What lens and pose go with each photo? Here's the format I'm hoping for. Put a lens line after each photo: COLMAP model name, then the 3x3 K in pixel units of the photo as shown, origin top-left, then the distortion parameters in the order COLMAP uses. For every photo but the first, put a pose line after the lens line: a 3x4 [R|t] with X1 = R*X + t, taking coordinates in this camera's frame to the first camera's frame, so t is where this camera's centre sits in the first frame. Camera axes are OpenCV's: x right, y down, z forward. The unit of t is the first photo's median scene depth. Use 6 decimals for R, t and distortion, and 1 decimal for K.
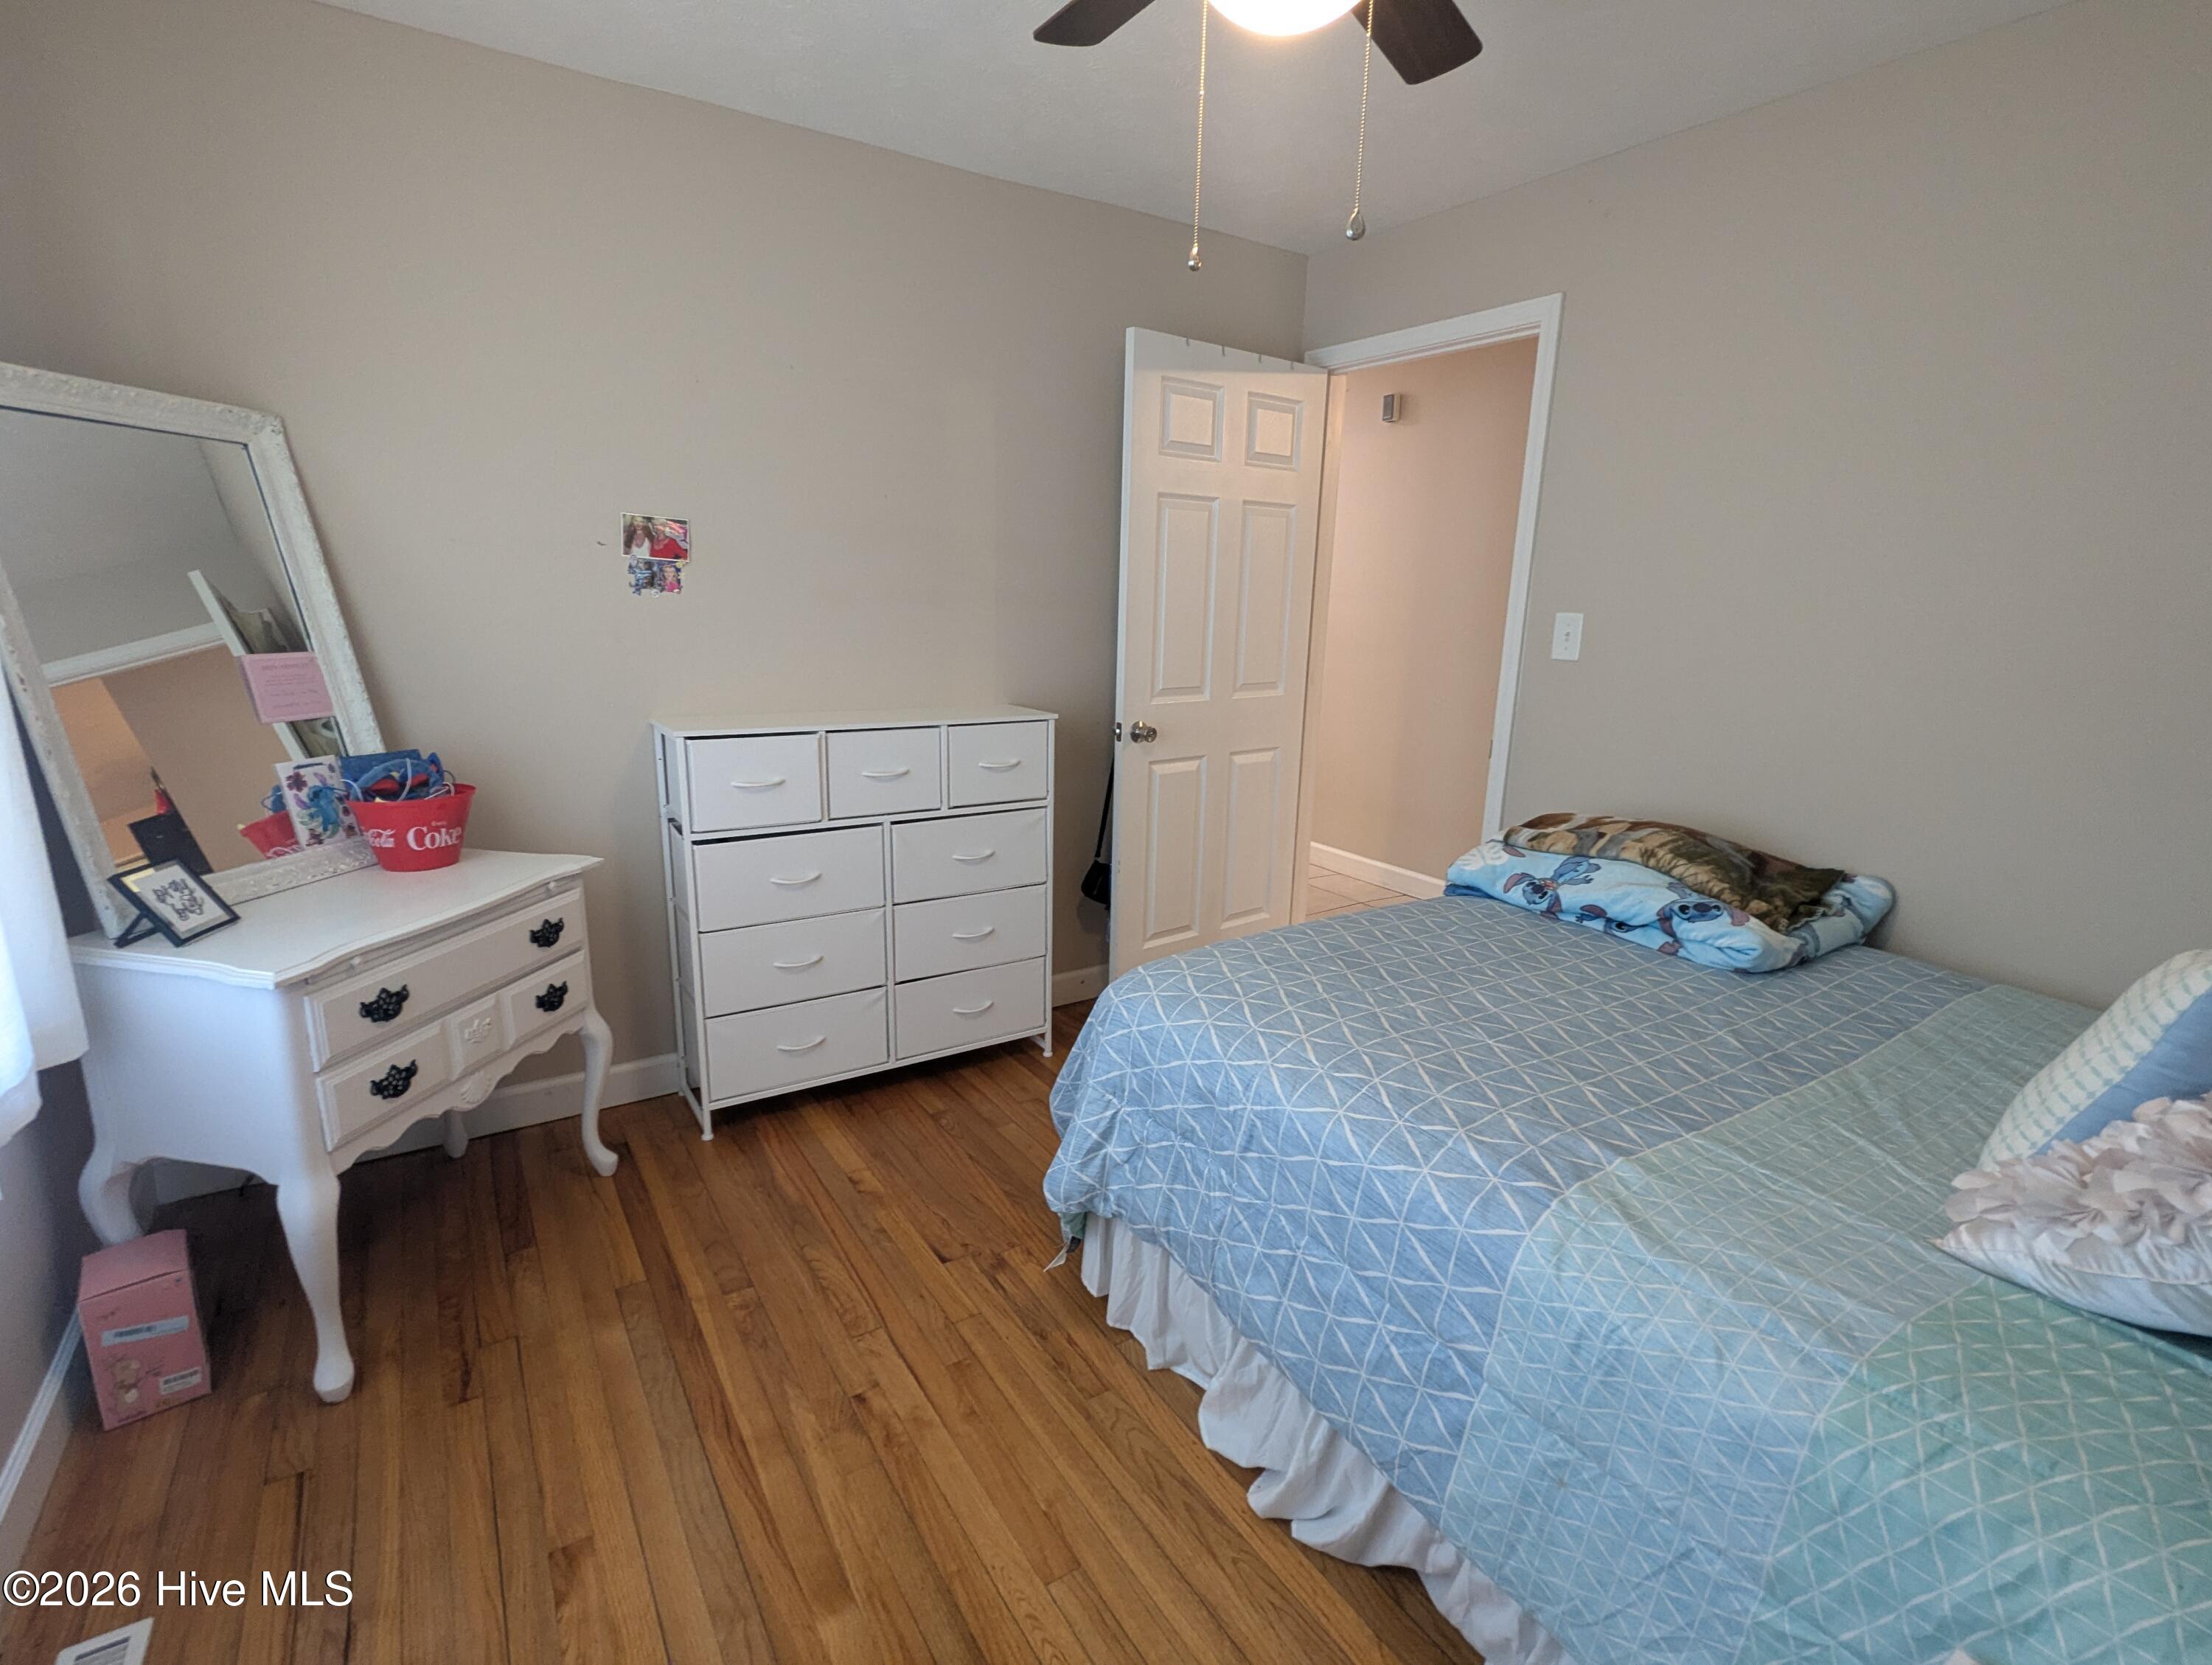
lens RADIAL K [[1049.4, 0, 1109.8], [0, 1049.4, 834.8], [0, 0, 1]] dist [0.000160, -0.001268]
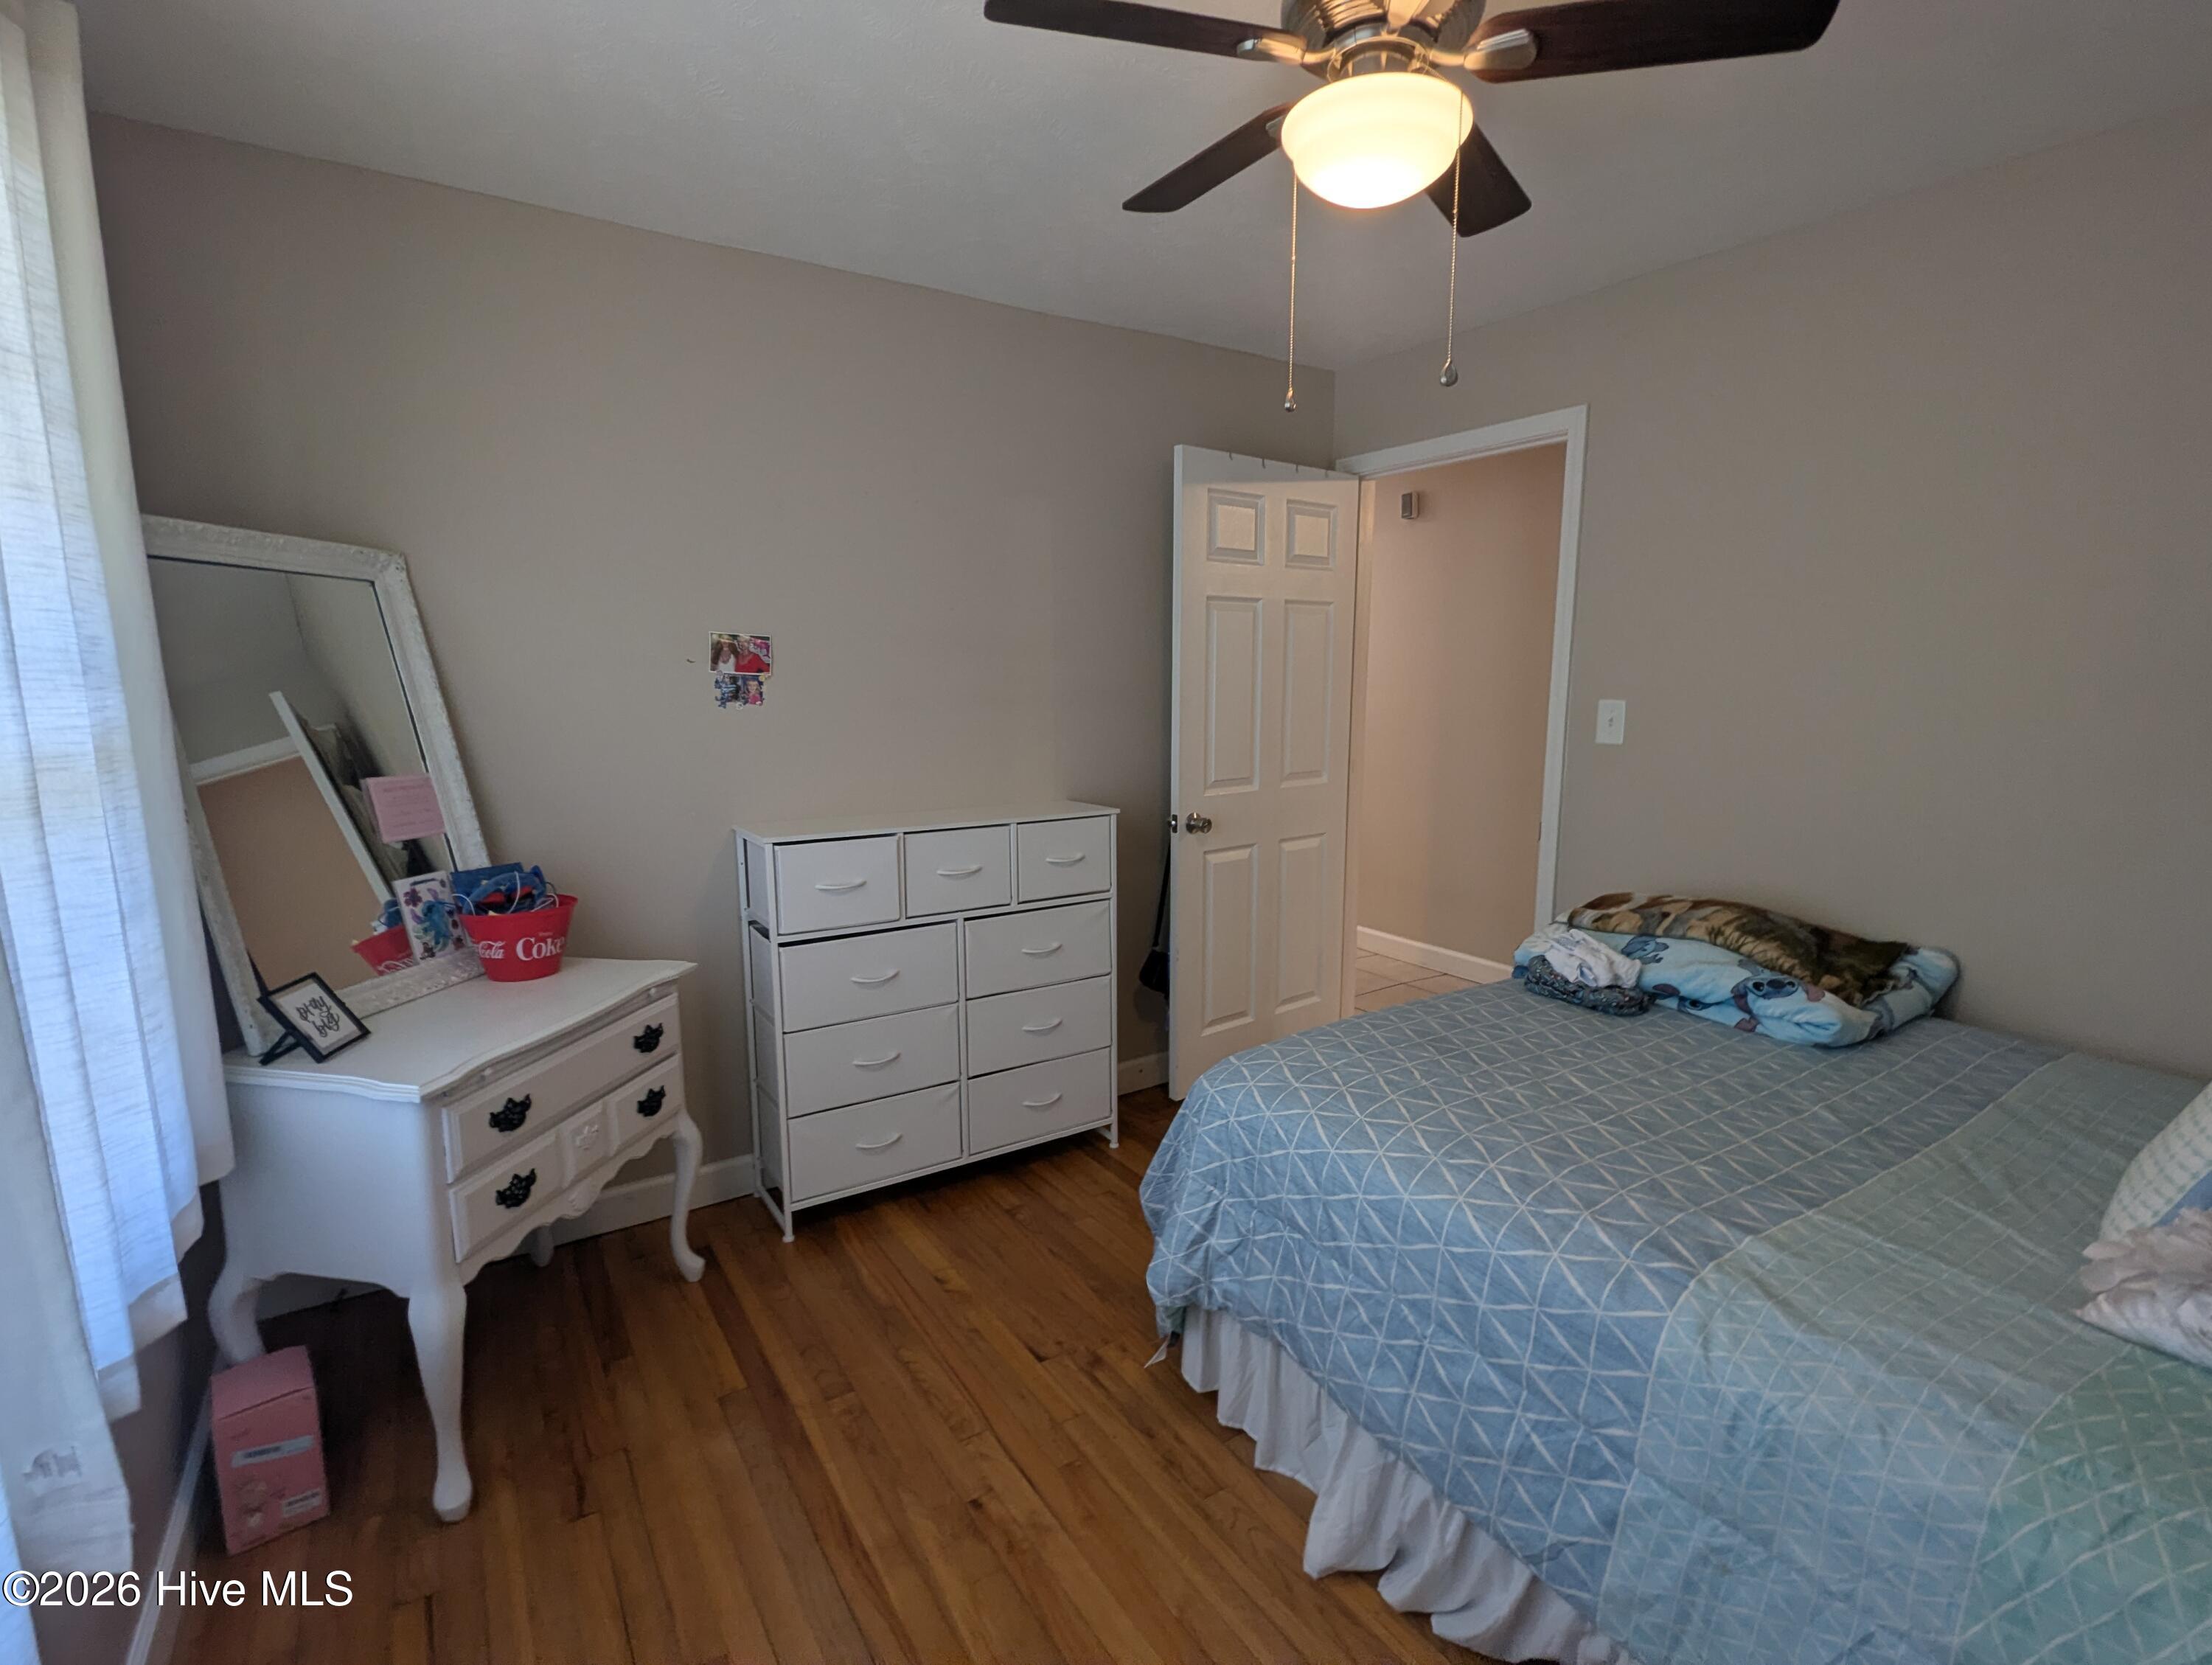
lens RADIAL K [[1048.7, 0, 1108.1], [0, 1048.7, 832.2], [0, 0, 1]] dist [-0.001346, 0.000170]
pose [[0.999636, -0.026788, -0.003255, -0.092842], [0.026436, 0.996359, -0.081059, -0.014601], [0.005415, 0.080944, 0.996704, -0.042173]]
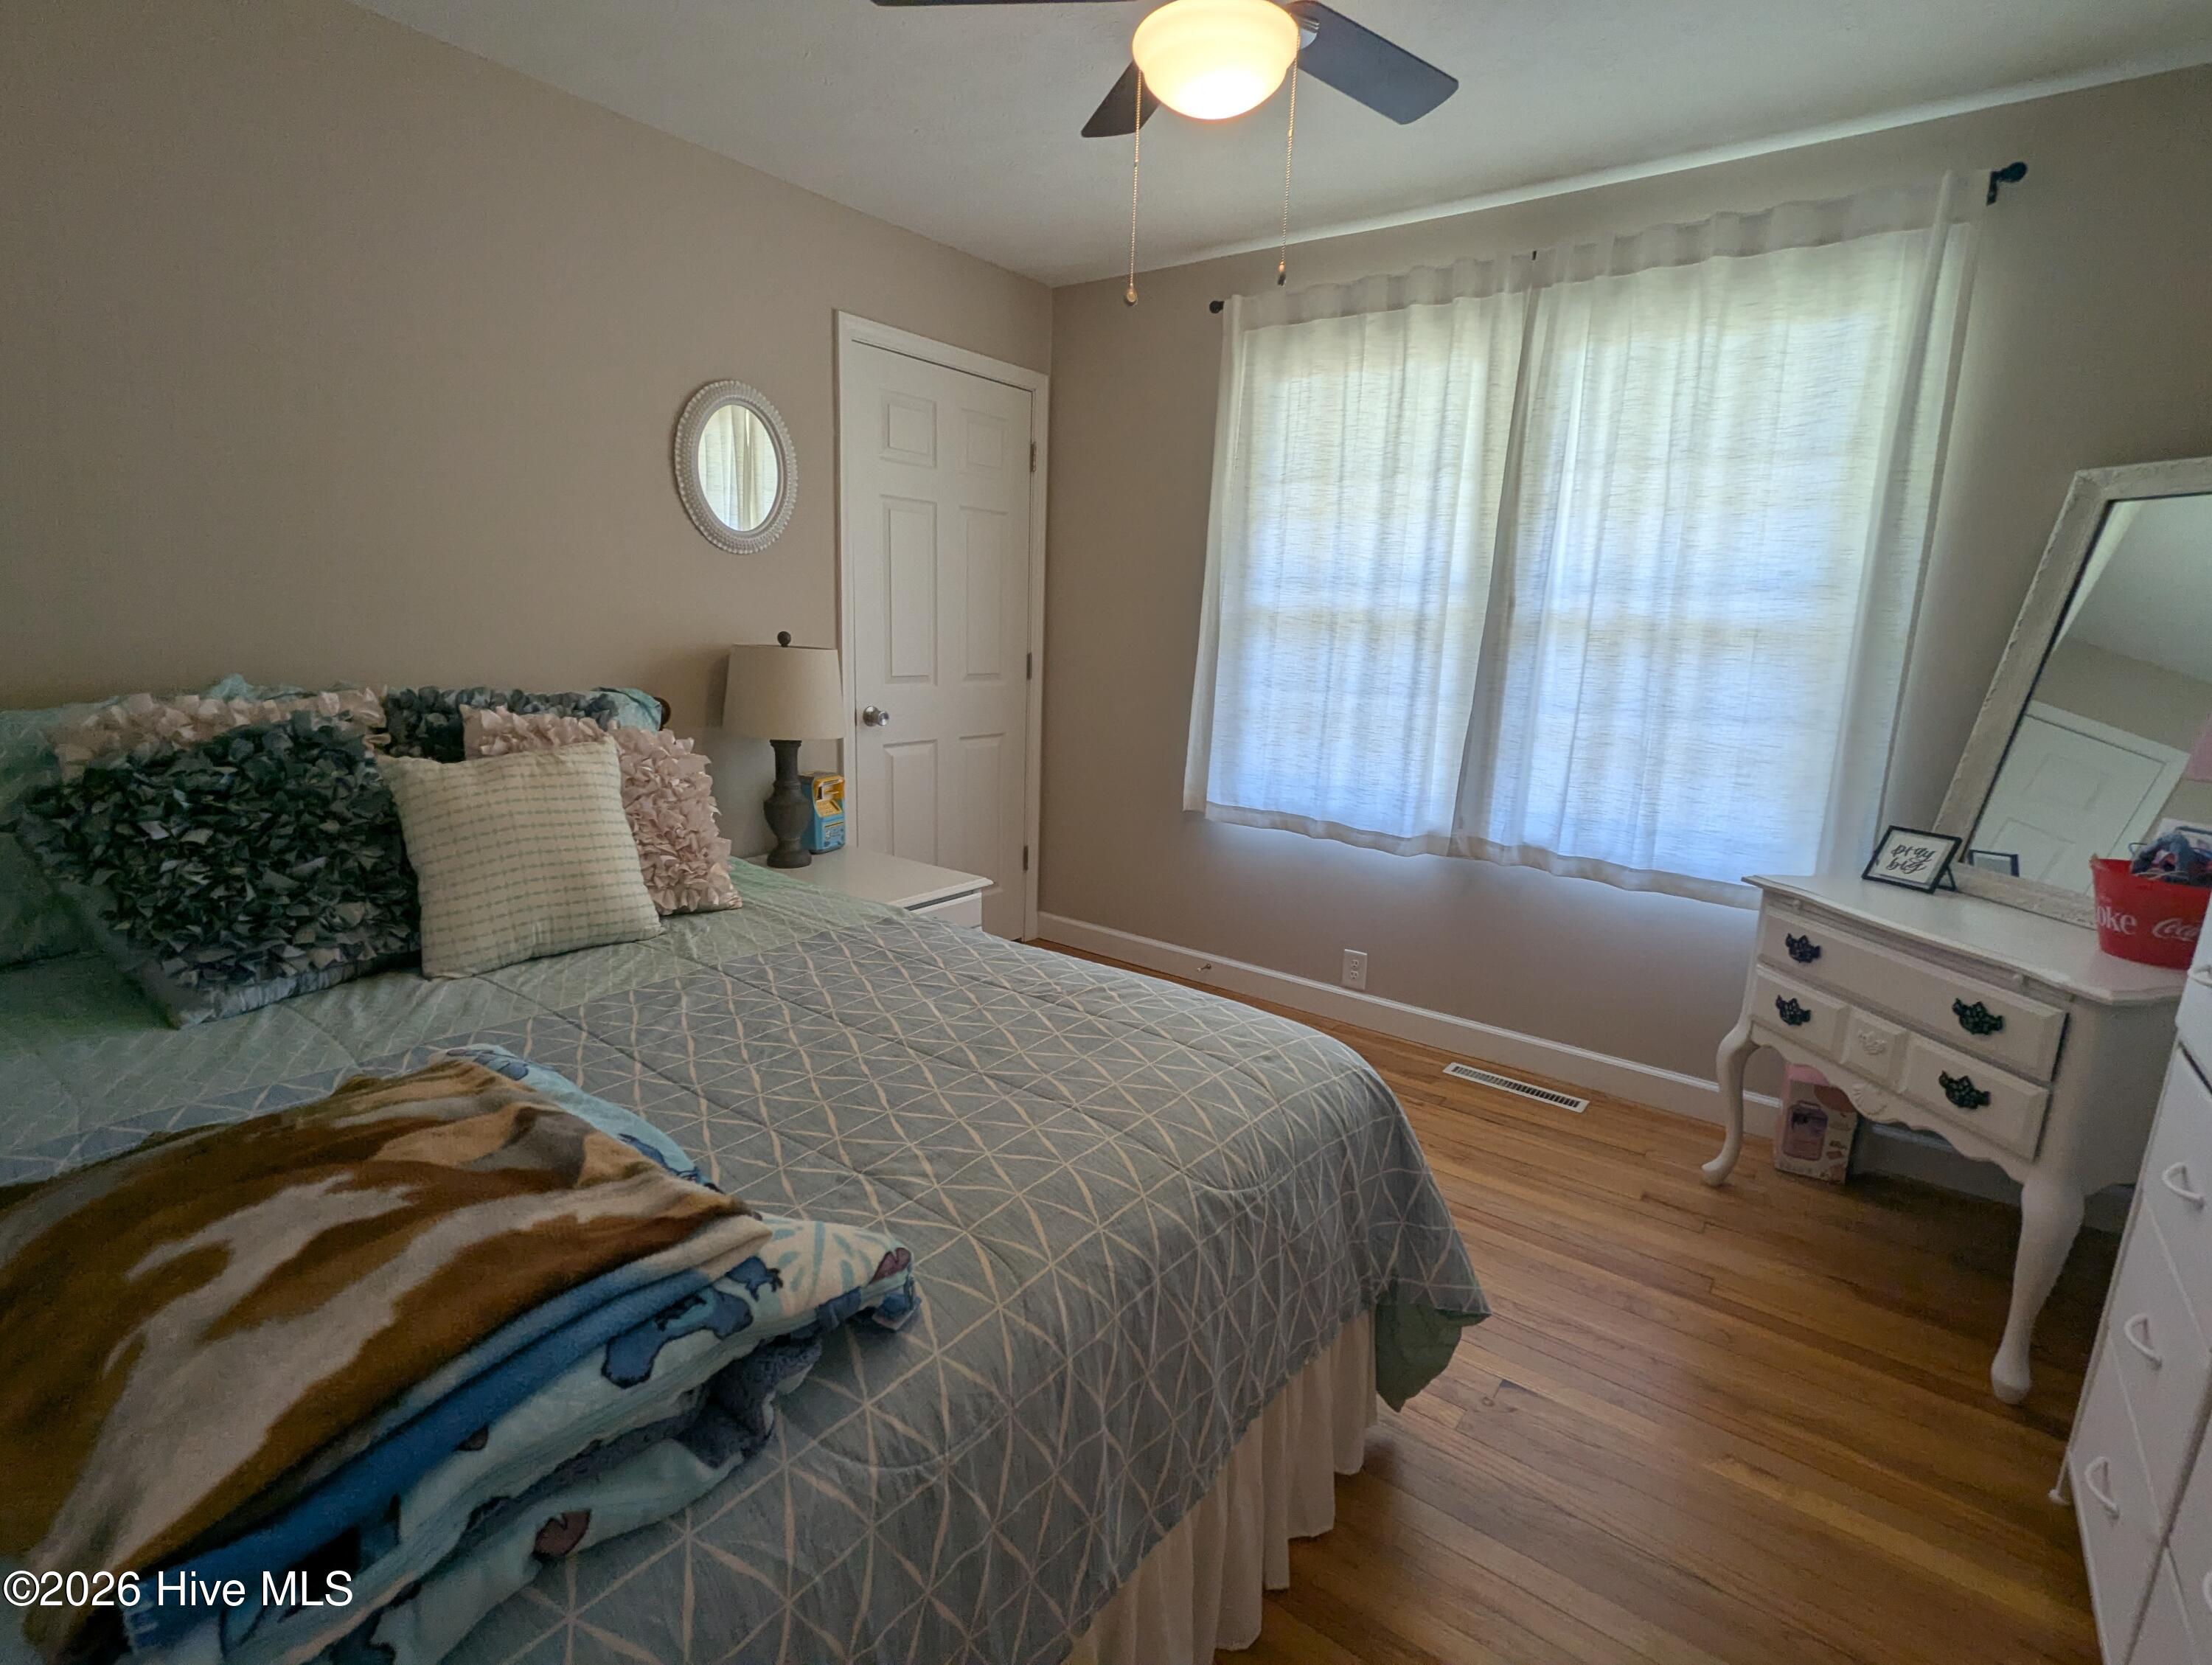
lens RADIAL K [[1048.7, 0, 1108.1], [0, 1048.7, 832.2], [0, 0, 1]] dist [-0.001346, 0.000170]
pose [[-0.937875, 0.006959, -0.346902, 0.517040], [-0.141003, 0.905876, 0.399383, -0.343148], [0.317030, 0.423486, -0.848618, 1.708610]]
